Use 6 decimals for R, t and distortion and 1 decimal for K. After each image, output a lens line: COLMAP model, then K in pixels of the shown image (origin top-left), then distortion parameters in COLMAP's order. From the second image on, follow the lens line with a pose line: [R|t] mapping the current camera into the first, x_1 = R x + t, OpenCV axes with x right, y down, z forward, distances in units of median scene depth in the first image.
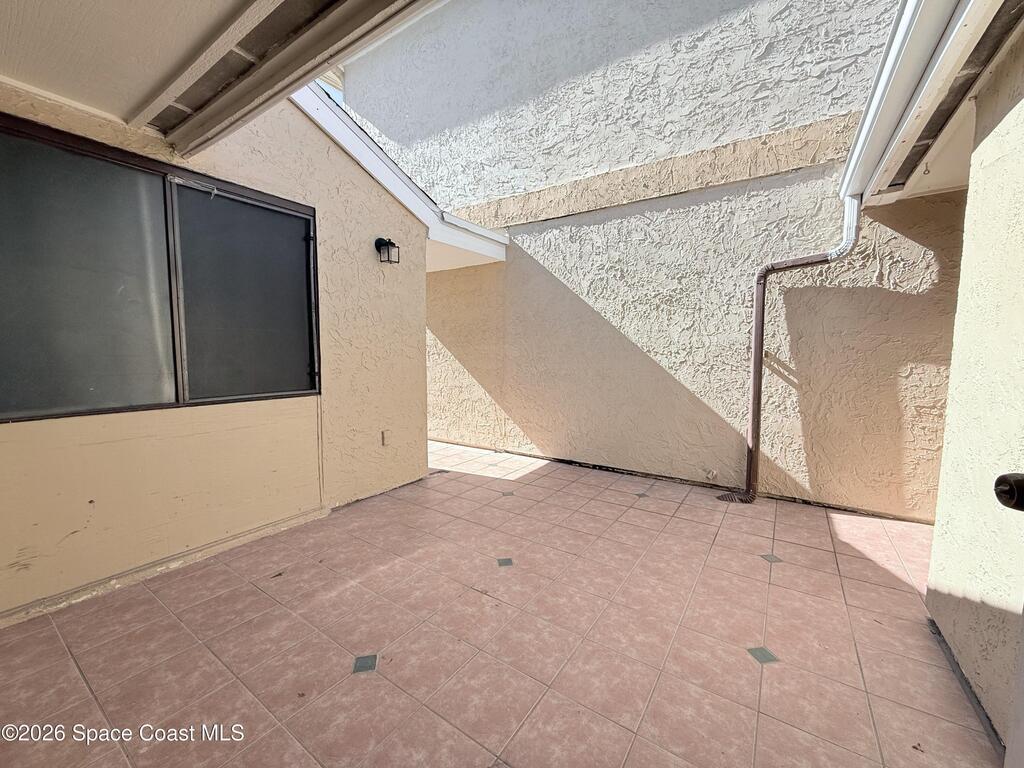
lens RADIAL K [[409.8, 0, 507.7], [0, 409.8, 382.5], [0, 0, 1]] dist [-0.000126, 0.000381]
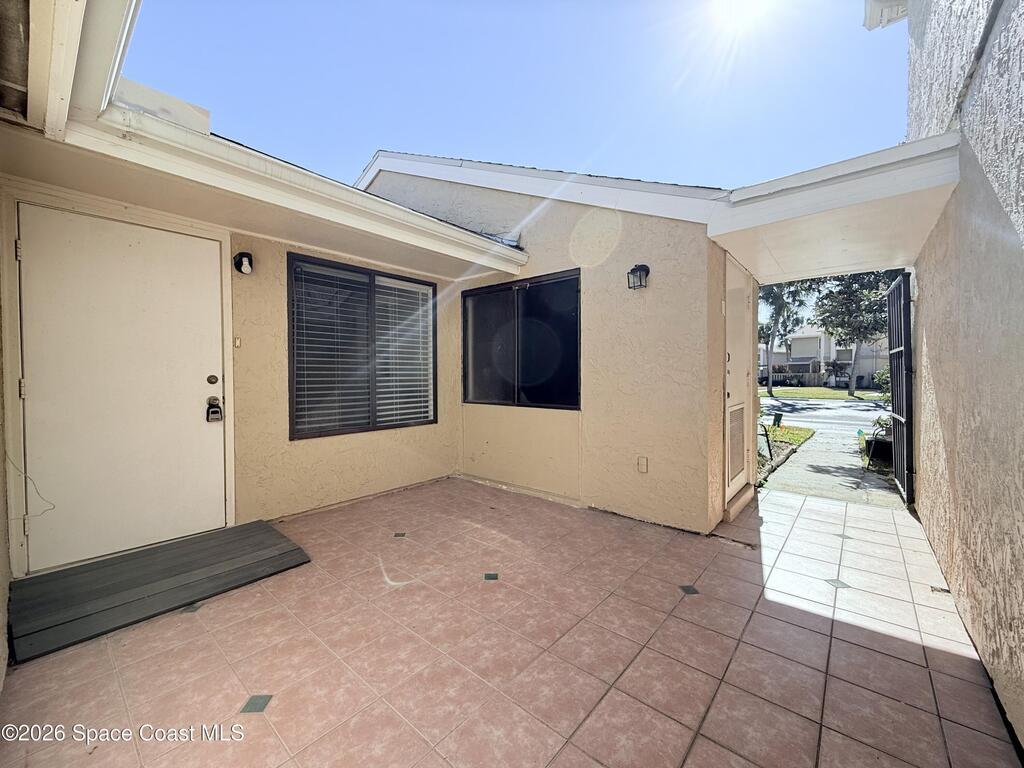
lens RADIAL K [[409.8, 0, 508.1], [0, 409.8, 381.0], [0, 0, 1]] dist [-0.000126, 0.000381]
pose [[-0.116504, 0.006190, -0.993171, 0.889524], [-0.076039, 0.996990, 0.015133, -0.068072], [0.990275, 0.077283, -0.115683, 0.976960]]
